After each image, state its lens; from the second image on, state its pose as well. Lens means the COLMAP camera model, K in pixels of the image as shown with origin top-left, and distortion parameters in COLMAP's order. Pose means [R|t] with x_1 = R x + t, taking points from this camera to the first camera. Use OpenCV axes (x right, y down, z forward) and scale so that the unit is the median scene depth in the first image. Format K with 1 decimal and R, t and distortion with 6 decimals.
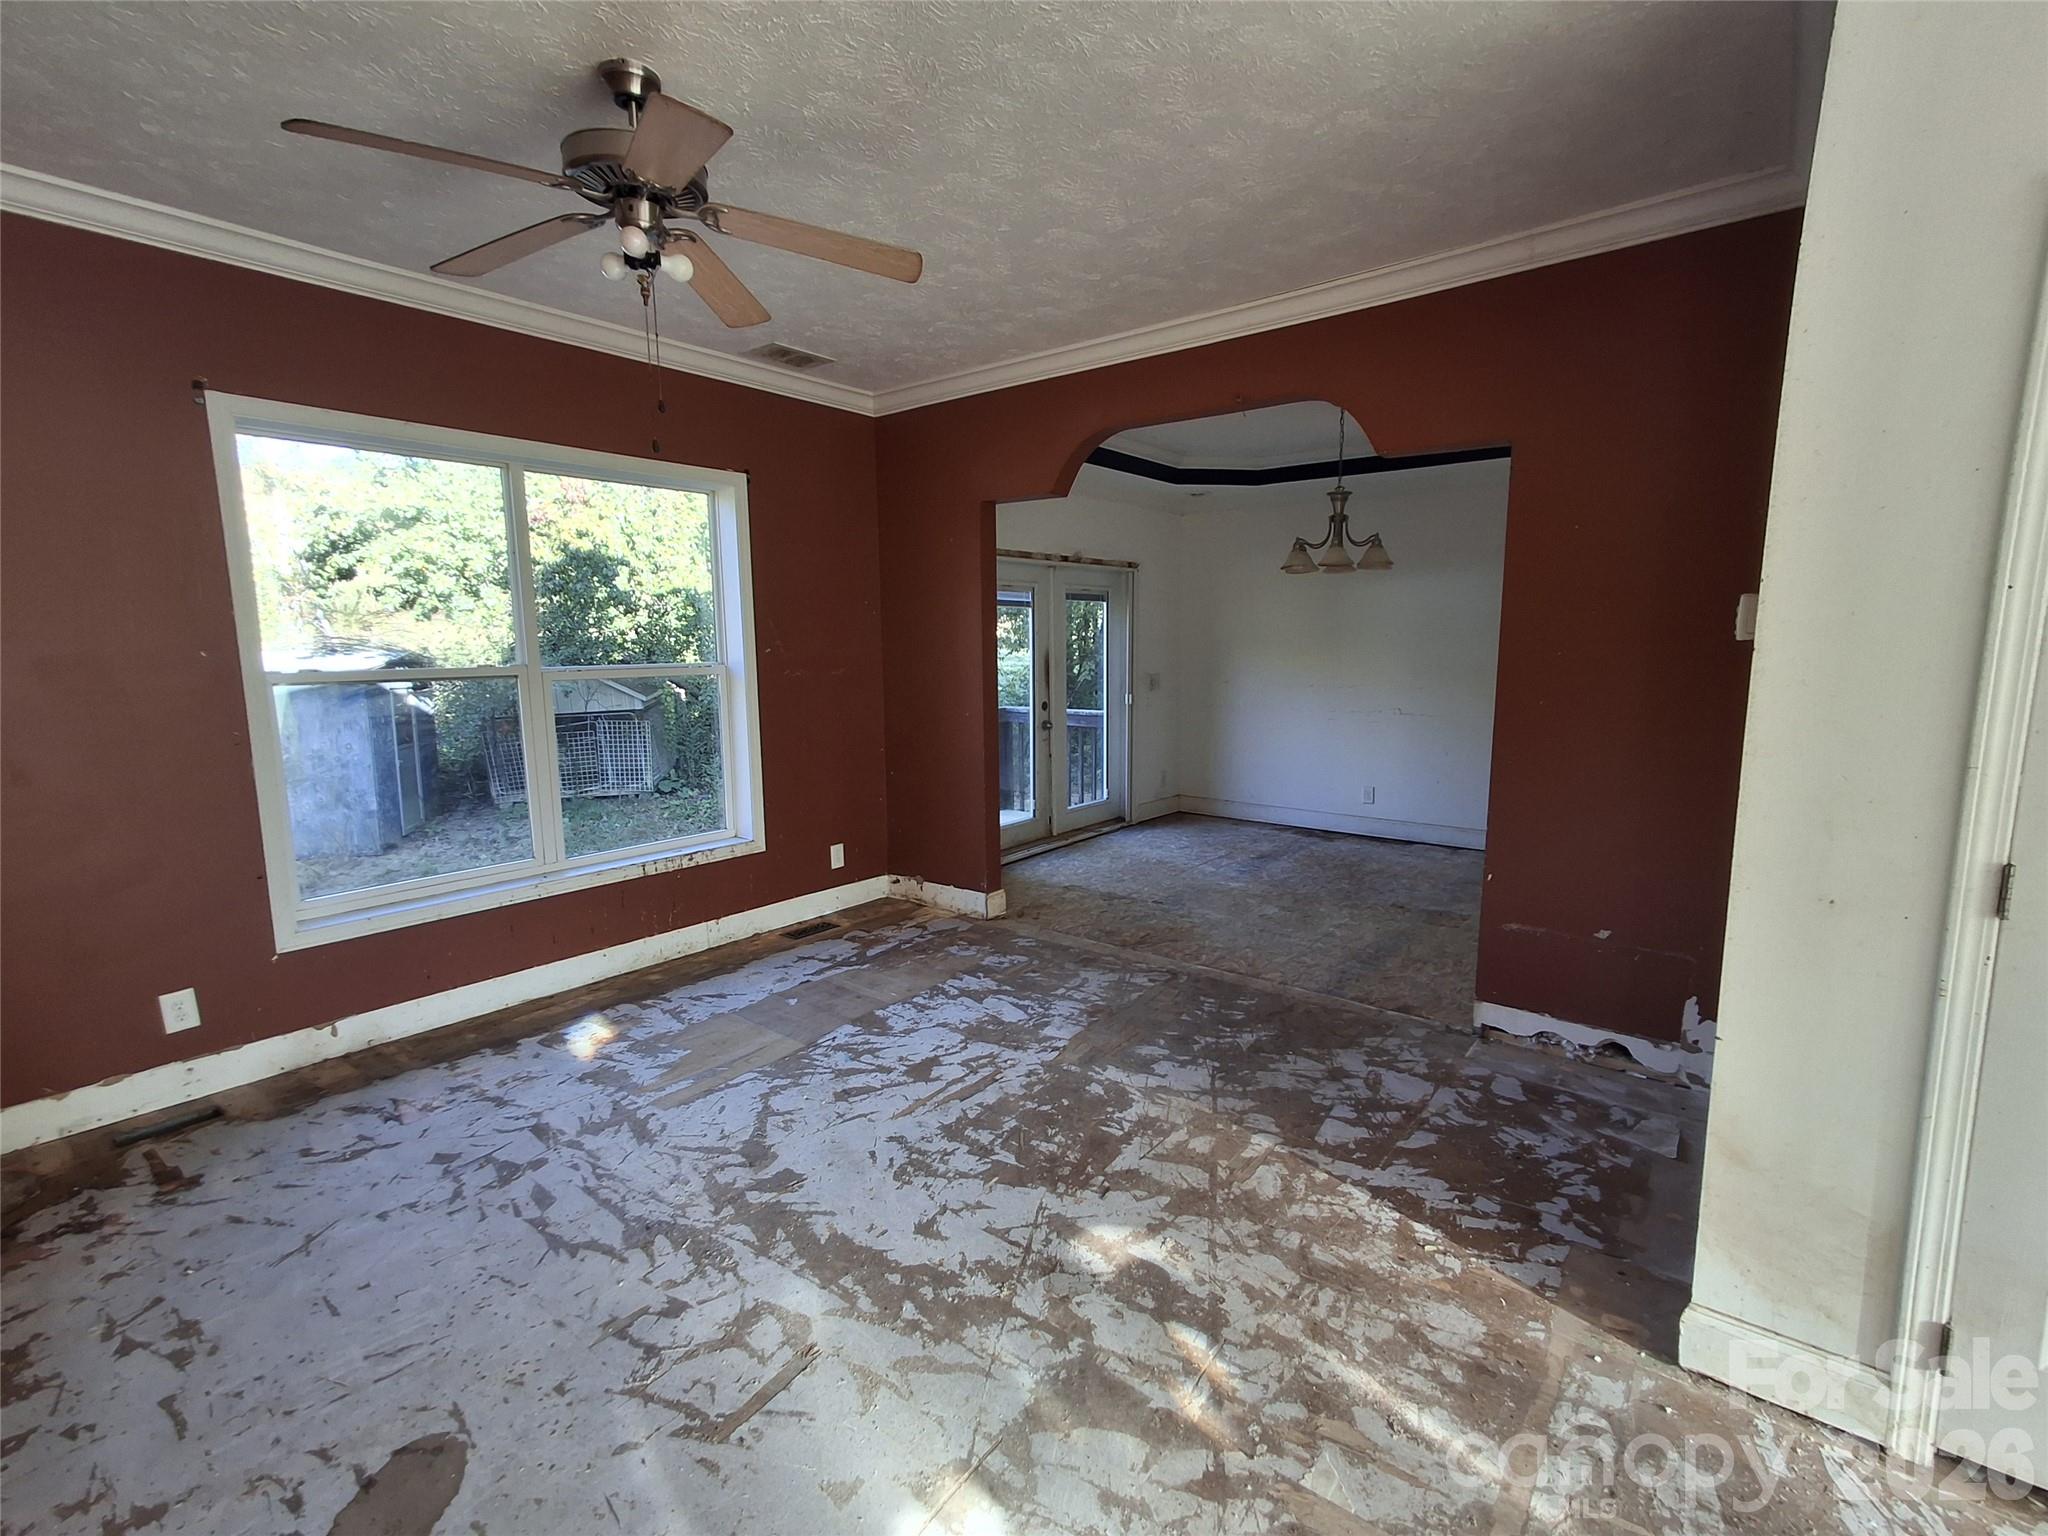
lens RADIAL K [[945.8, 0, 1038.2], [0, 945.8, 781.2], [0, 0, 1]] dist [0.024504, -0.000282]
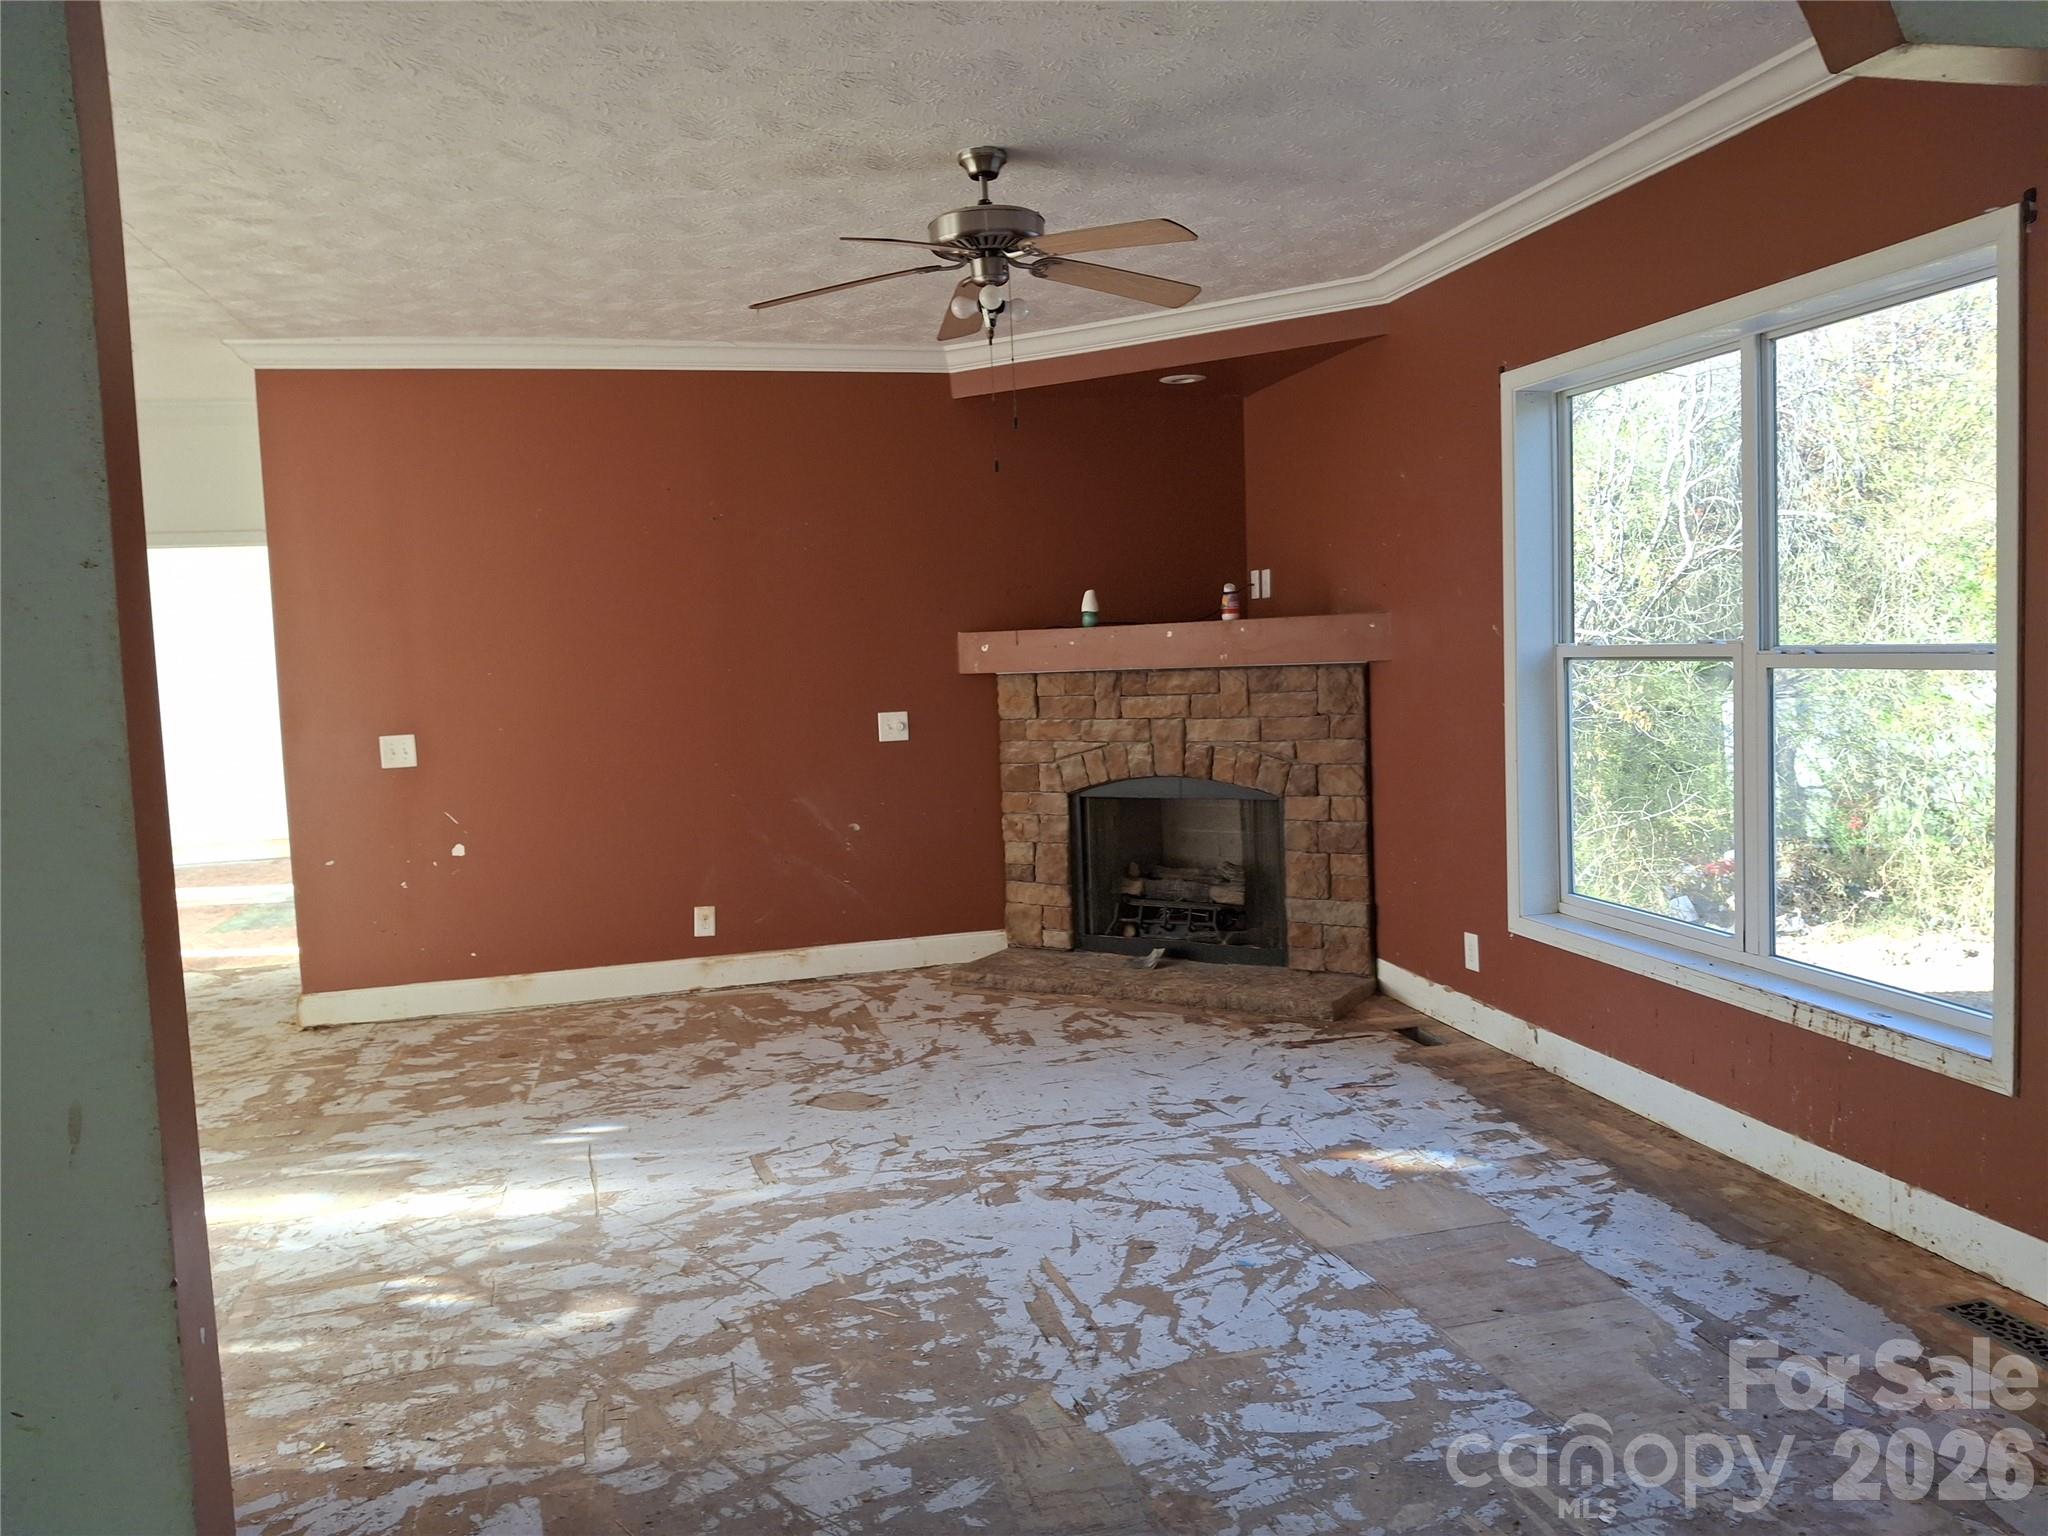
lens RADIAL K [[1487.7, 0, 1034.7], [0, 1487.7, 750.3], [0, 0, 1]] dist [-0.028231, -0.016217]
pose [[-0.602662, 0.086114, -0.793337, 0.748799], [-0.085593, 0.981449, 0.171554, -0.240186], [0.793393, 0.171293, -0.584111, 1.619467]]
